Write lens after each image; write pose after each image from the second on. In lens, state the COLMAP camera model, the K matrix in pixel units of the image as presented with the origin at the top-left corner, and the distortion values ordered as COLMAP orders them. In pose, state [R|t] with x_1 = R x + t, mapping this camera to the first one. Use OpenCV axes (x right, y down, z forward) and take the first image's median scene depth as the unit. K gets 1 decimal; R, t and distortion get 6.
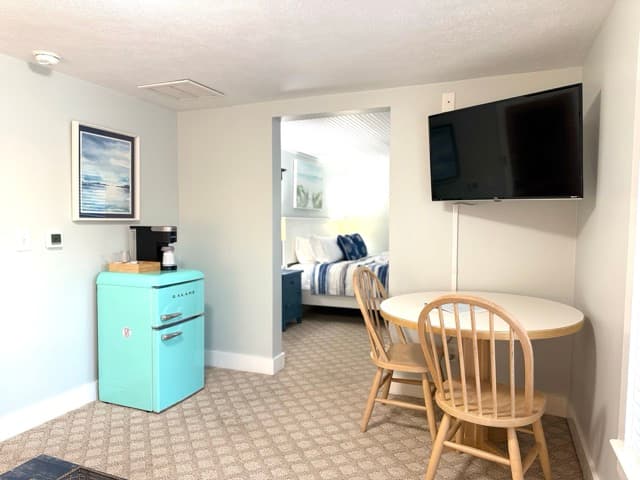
lens RADIAL K [[452.3, 0, 320.0], [0, 452.3, 240.0], [0, 0, 1]] dist [-0.000004, -0.000514]
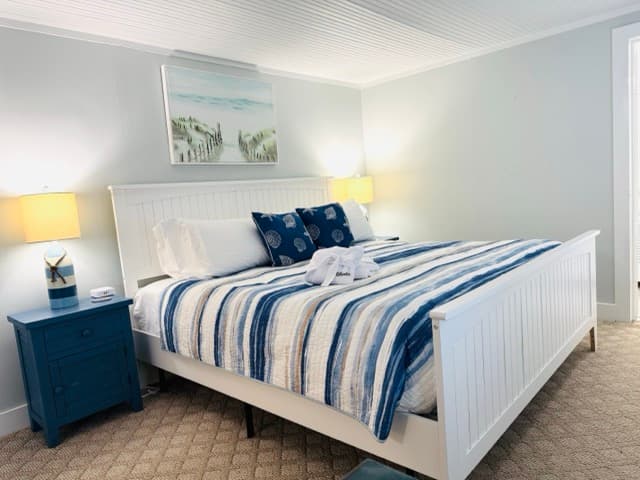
lens RADIAL K [[452.3, 0, 320.0], [0, 452.3, 240.0], [0, 0, 1]] dist [-0.000004, -0.000514]
pose [[0.933112, -0.039275, -0.357435, 0.256330], [0.066201, 0.995790, 0.063405, -0.007295], [0.353440, -0.082826, 0.931783, 0.543364]]
